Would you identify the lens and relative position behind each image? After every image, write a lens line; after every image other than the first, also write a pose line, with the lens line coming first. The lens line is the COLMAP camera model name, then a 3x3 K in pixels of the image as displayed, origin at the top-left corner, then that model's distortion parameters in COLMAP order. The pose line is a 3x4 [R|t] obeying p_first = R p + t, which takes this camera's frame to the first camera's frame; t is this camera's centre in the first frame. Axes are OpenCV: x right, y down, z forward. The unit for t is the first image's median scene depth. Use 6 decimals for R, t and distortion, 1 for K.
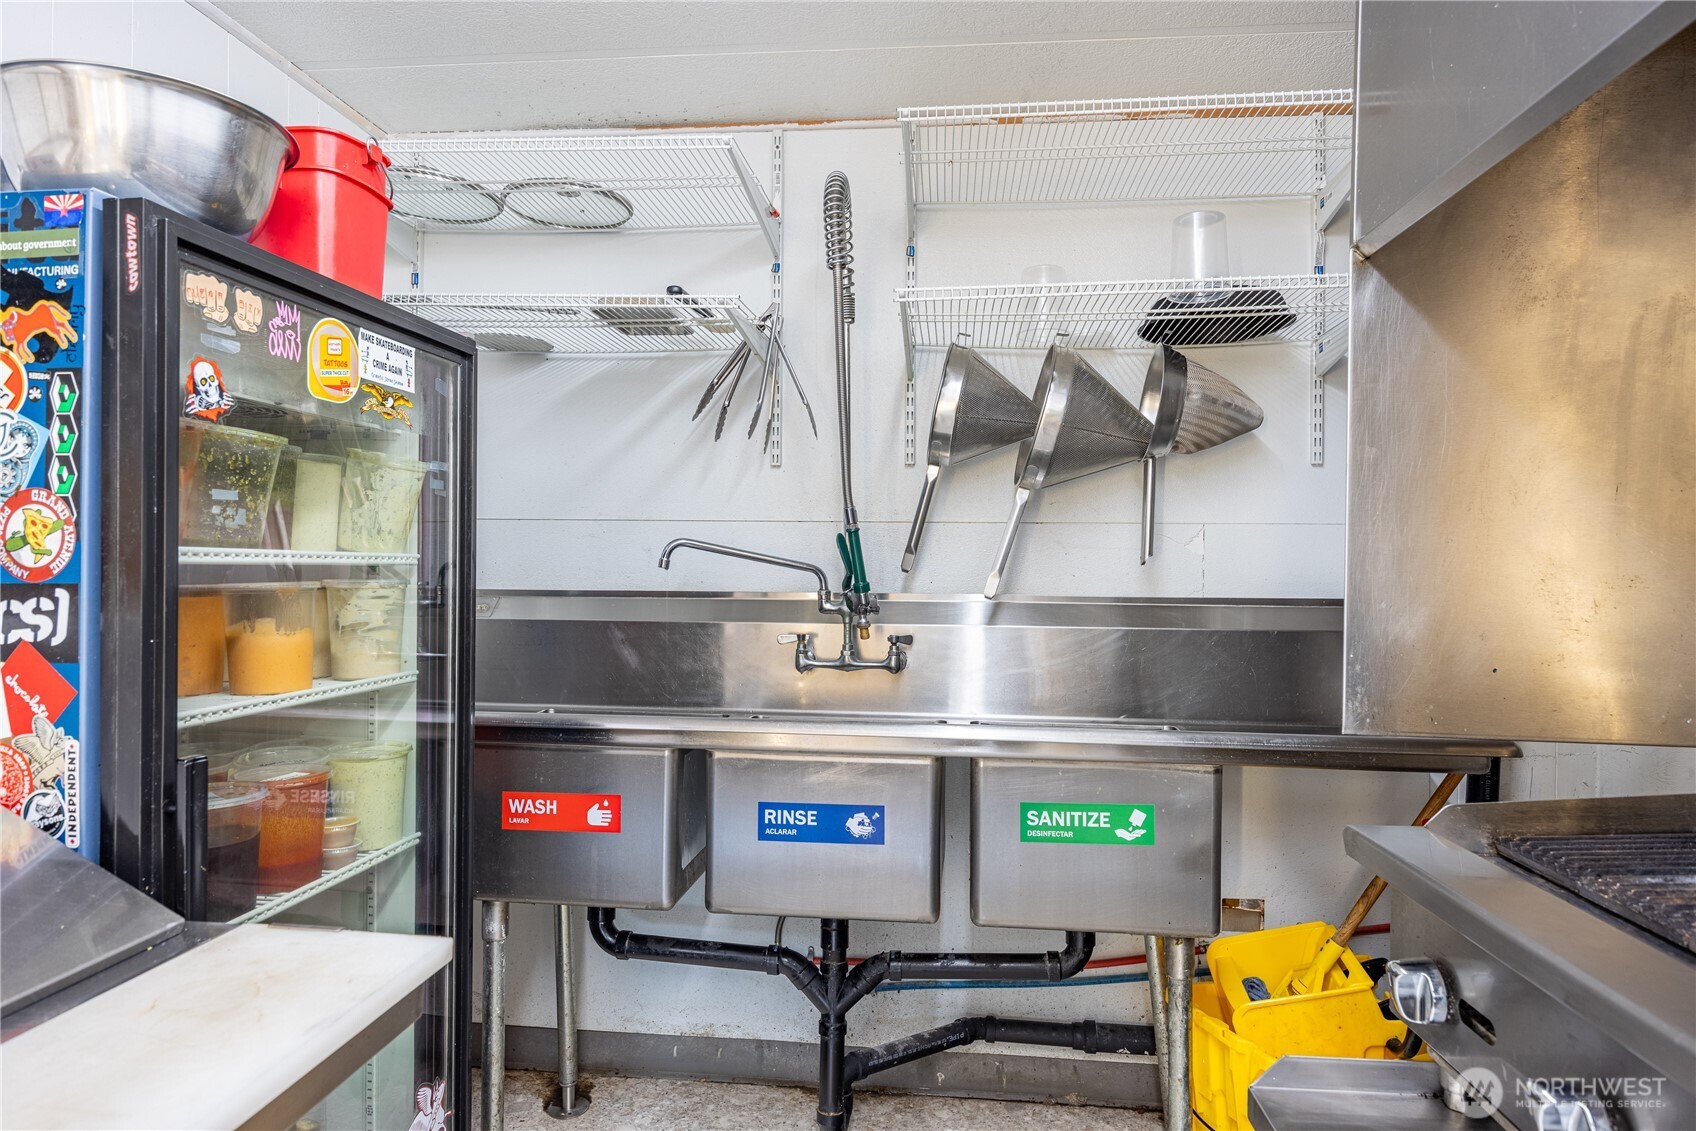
lens RADIAL K [[1076.6, 0, 848.0], [0, 1076.6, 565.5], [0, 0, 1]] dist [0.002902, 0.000442]
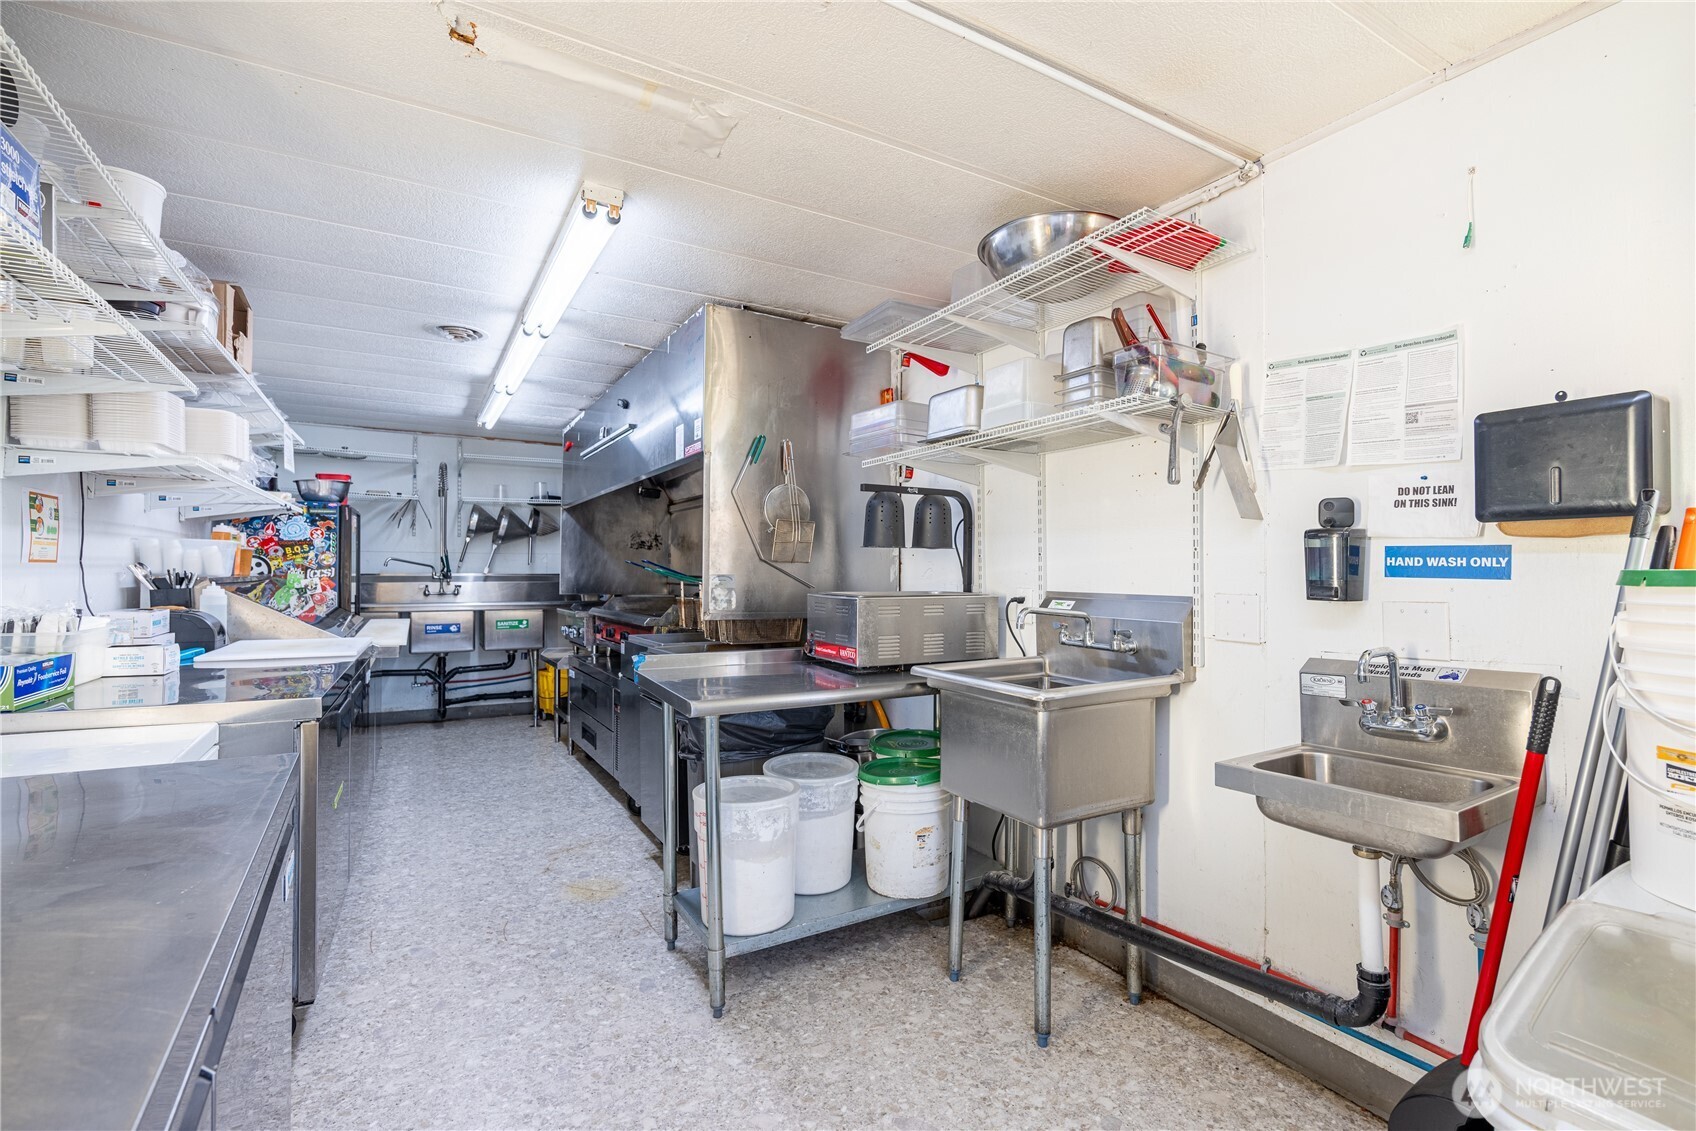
lens RADIAL K [[756.4, 0, 848.0], [0, 756.4, 565.5], [0, 0, 1]] dist [-0.025679, -0.000029]
pose [[0.813704, -0.003174, 0.581271, -0.360574], [0.006652, 0.999970, -0.003853, 0.020170], [-0.581242, 0.007002, 0.813701, -1.850117]]
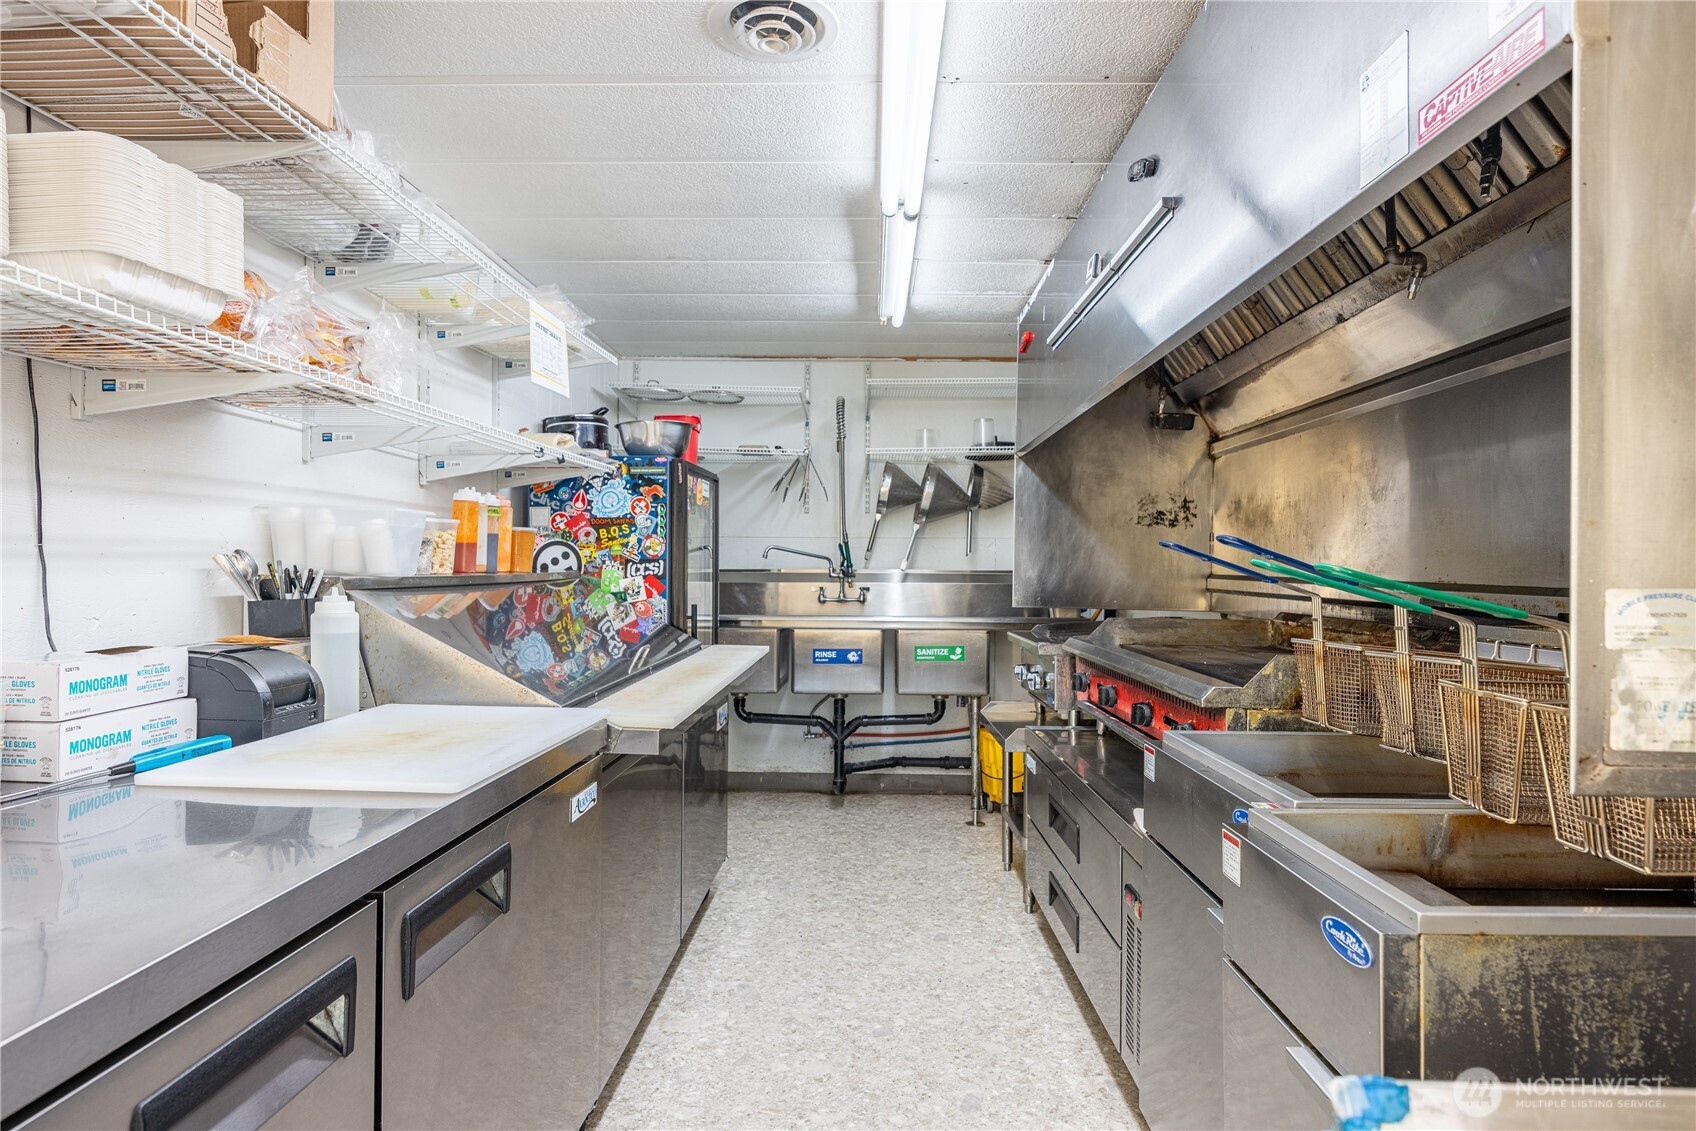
lens RADIAL K [[948.6, 0, 848.0], [0, 948.6, 565.5], [0, 0, 1]] dist [0.000878, 0.000093]
pose [[0.997622, -0.004748, 0.068753, -0.131649], [0.004773, 0.999989, -0.000202, 0.019552], [-0.068752, 0.000530, 0.997634, -1.068899]]
